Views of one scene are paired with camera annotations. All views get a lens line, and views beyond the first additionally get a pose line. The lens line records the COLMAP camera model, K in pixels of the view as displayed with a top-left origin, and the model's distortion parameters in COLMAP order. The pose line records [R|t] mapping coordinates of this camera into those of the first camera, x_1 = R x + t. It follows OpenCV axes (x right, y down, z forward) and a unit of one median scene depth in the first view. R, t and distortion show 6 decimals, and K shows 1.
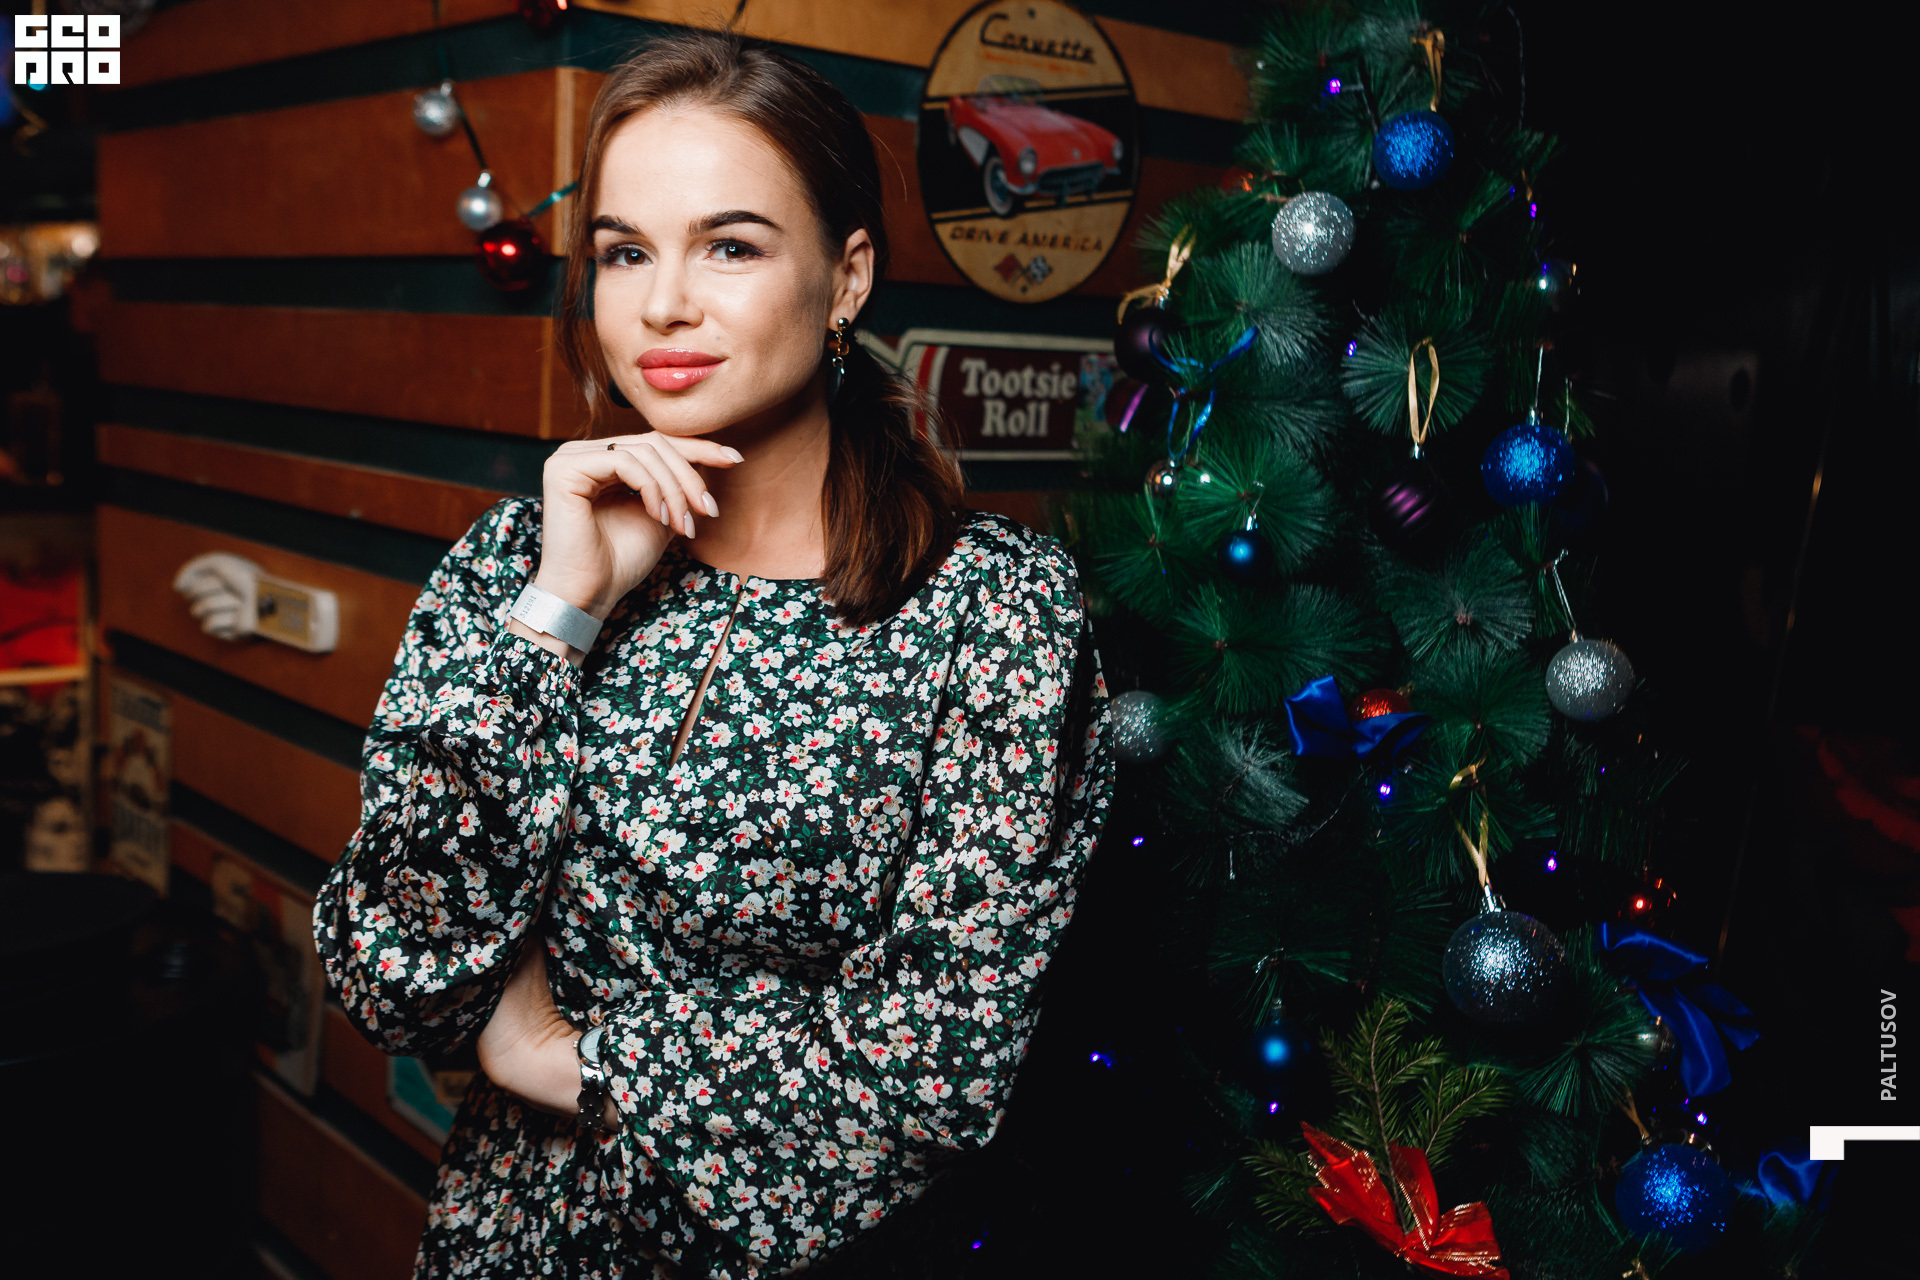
lens RADIAL K [[1912.6, 0, 896.9], [0, 1912.6, 605.4], [0, 0, 1]] dist [0.005096, -0.015352]
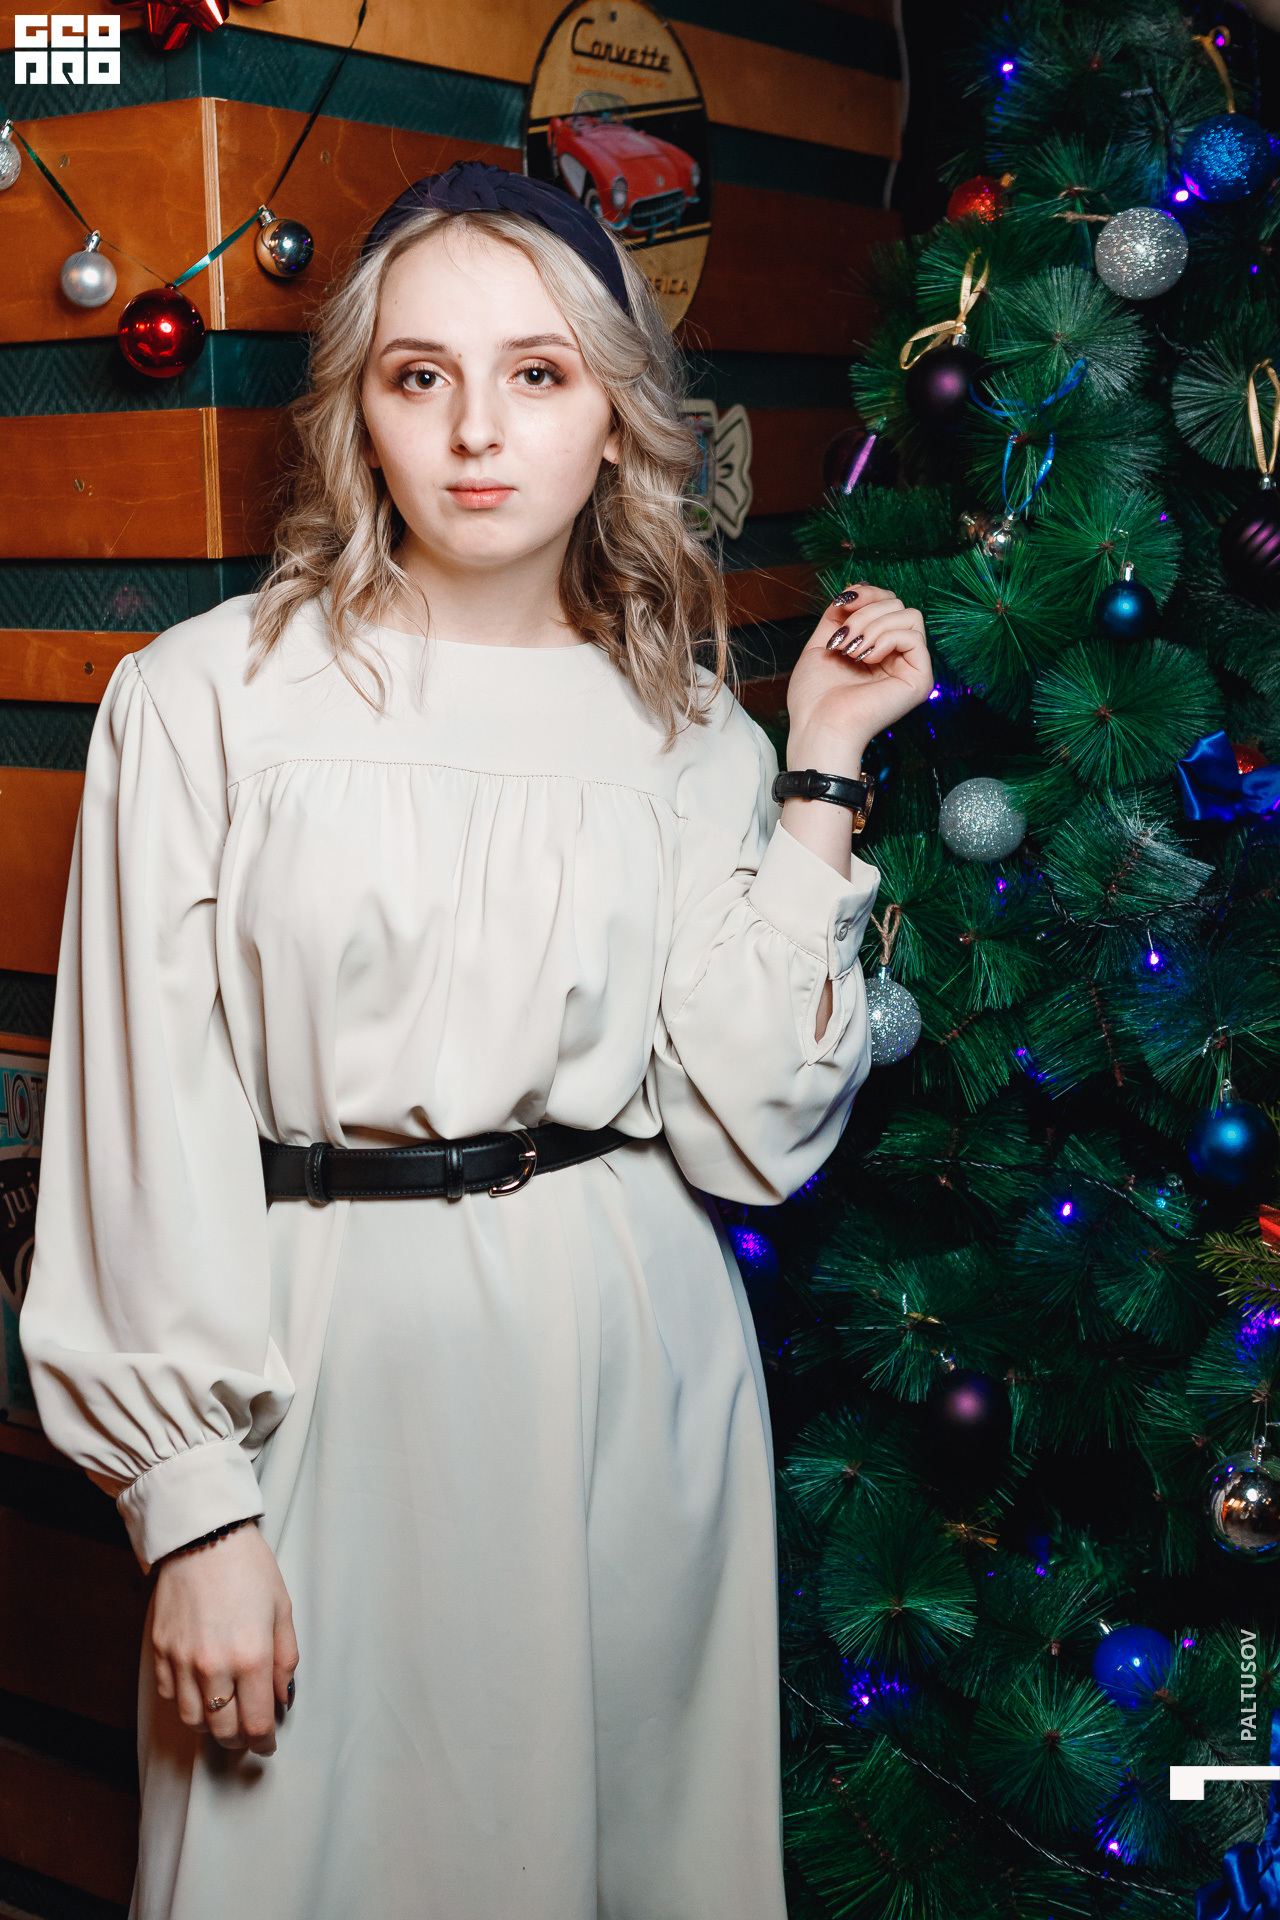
lens RADIAL K [[2413.3, 0, 550.5], [0, 2413.3, 859.1], [0, 0, 1]] dist [-0.028457, -0.045641]
pose [[0.951135, -0.122495, 0.283439, -0.314494], [0.111501, 0.992260, 0.054666, -0.001127], [-0.287941, -0.020391, 0.957431, -0.017395]]
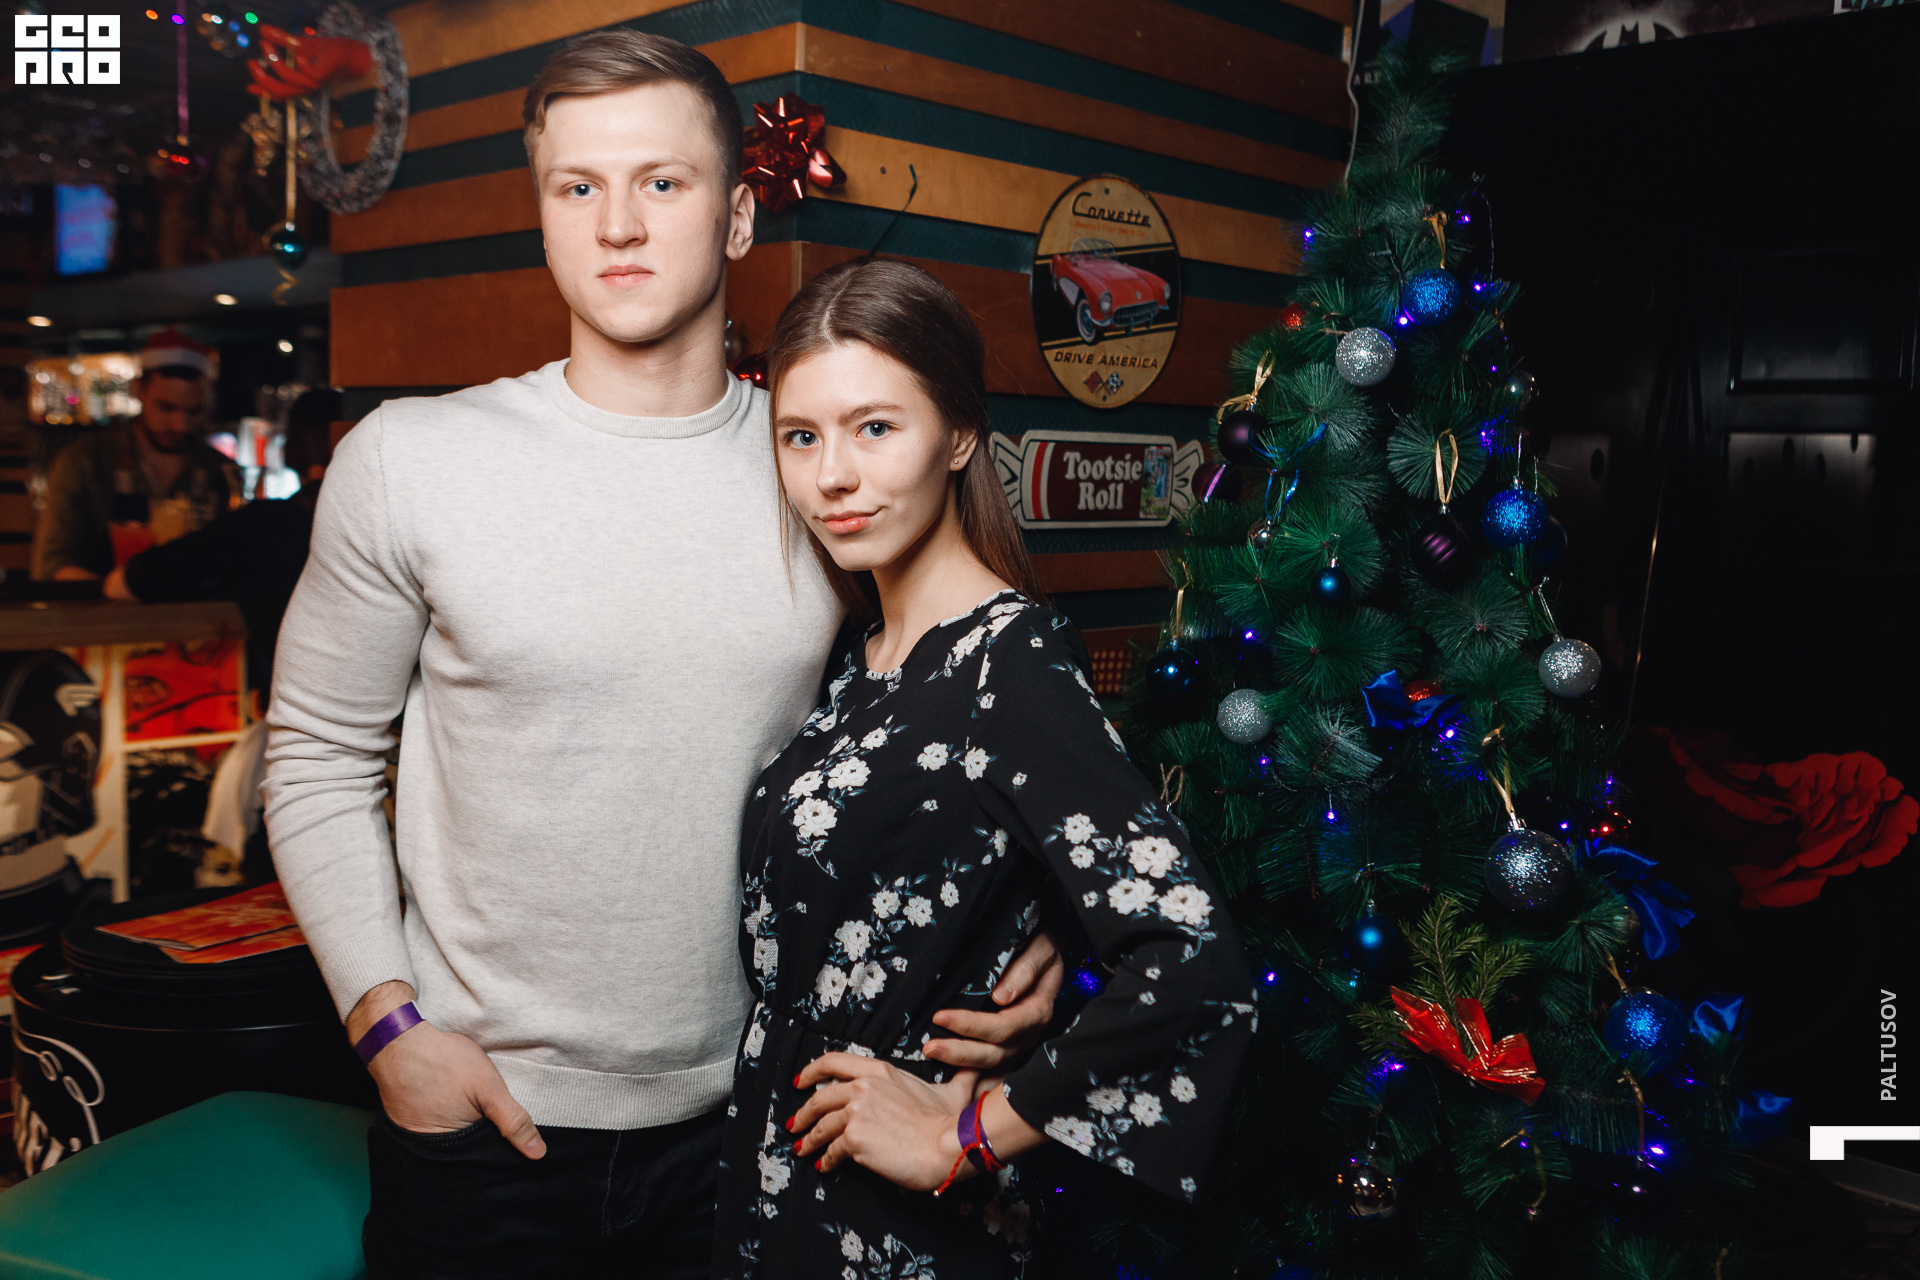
lens RADIAL K [[1714.2, 0, 959.7], [0, 1714.2, 616.5], [0, 0, 1]] dist [-0.008333, -0.009739]
pose [[0.995747, -0.029548, 0.087267, -0.149189], [0.032499, 0.998940, -0.032596, 0.021219], [-0.086212, 0.035293, 0.995652, -0.169692]]
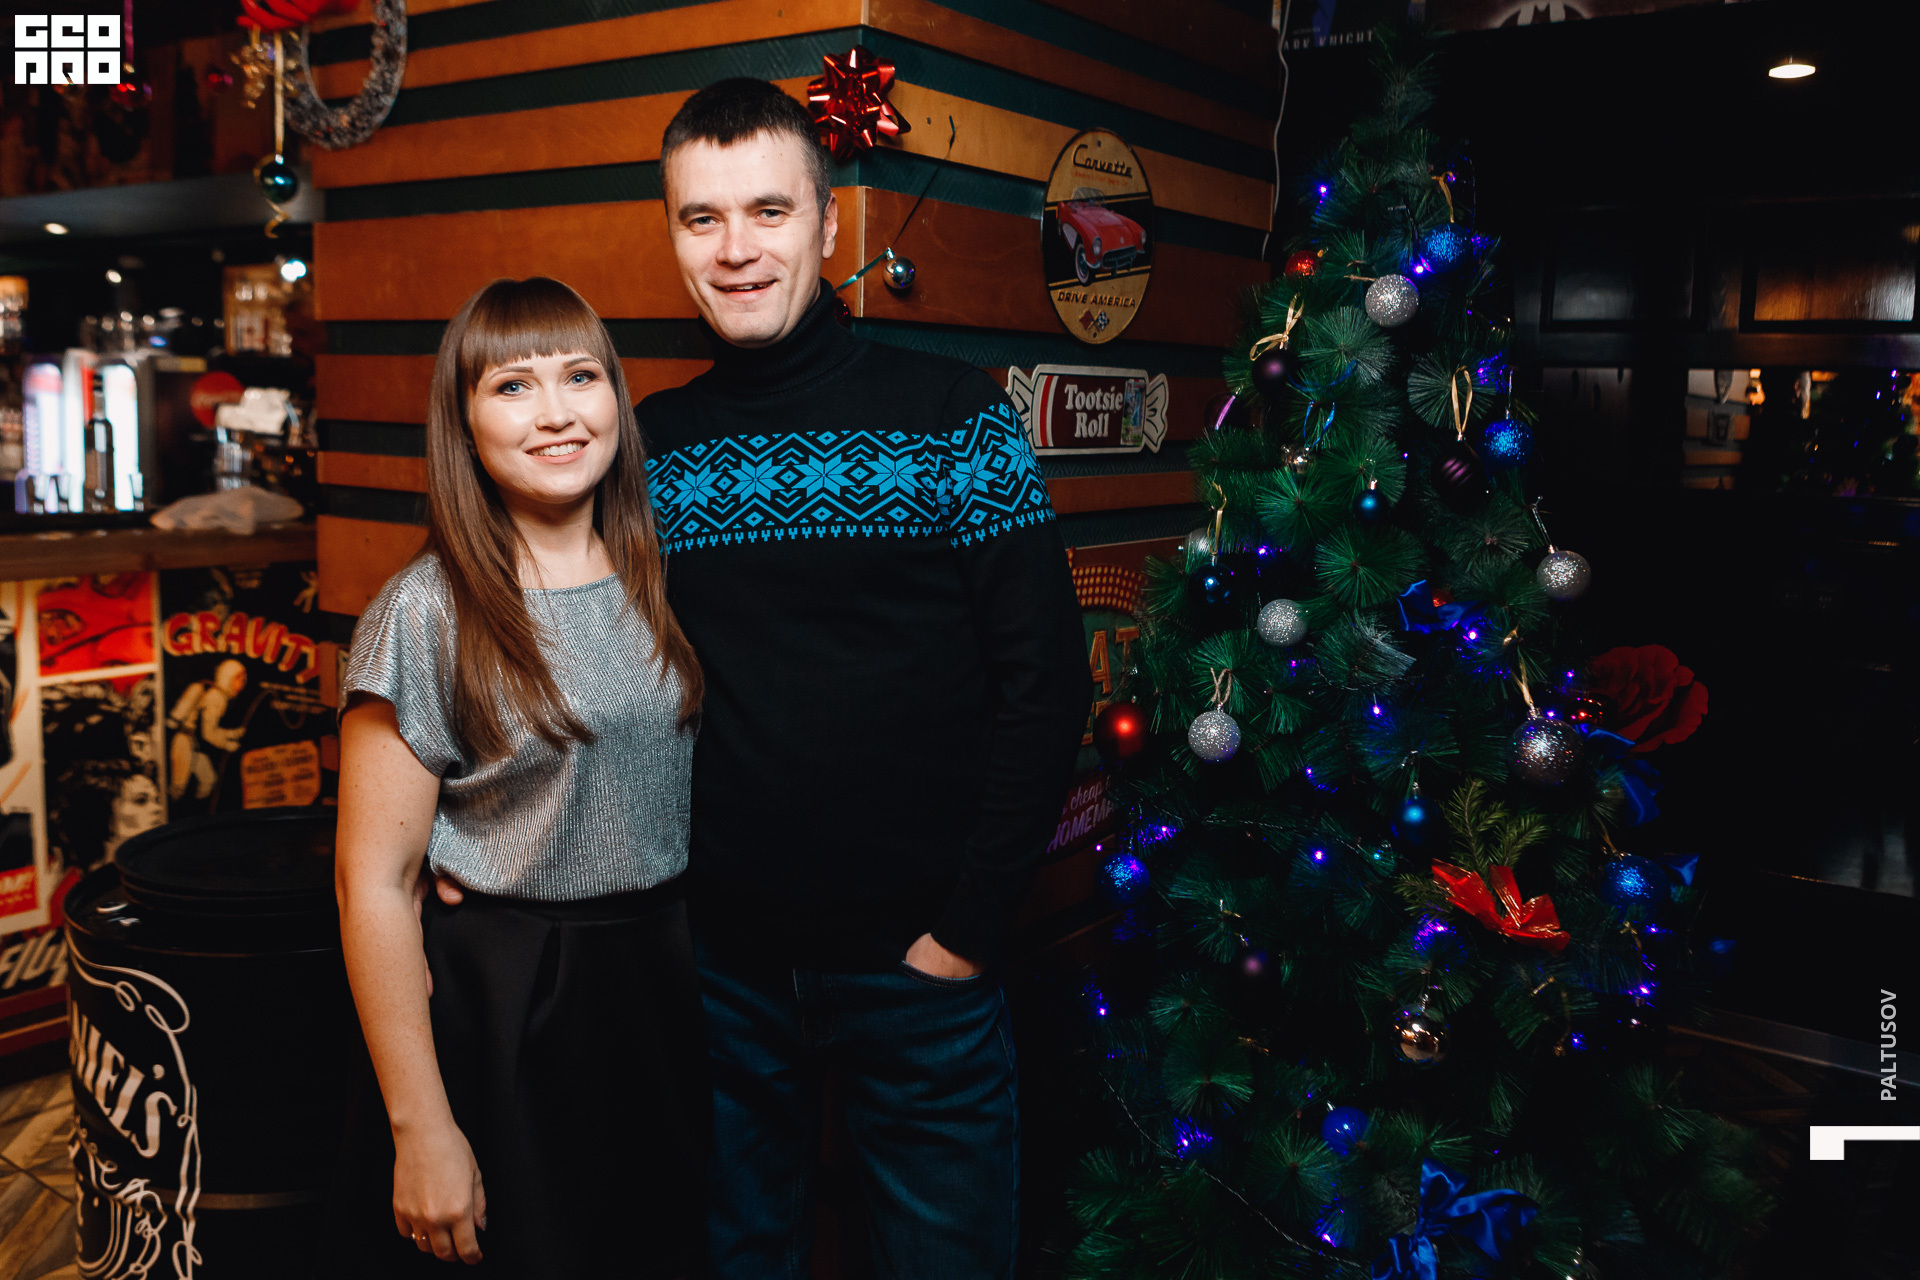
lens RADIAL K [[1619.2, 0, 957.2], [0, 1619.2, 579.8], [0, 0, 1]] dist [-0.009131, -0.007695]
pose [[0.971026, -0.049131, 0.233870, -0.347111], [0.050467, 0.998726, 0.000271, 0.012888], [-0.233585, 0.011540, 0.972268, -0.160566]]
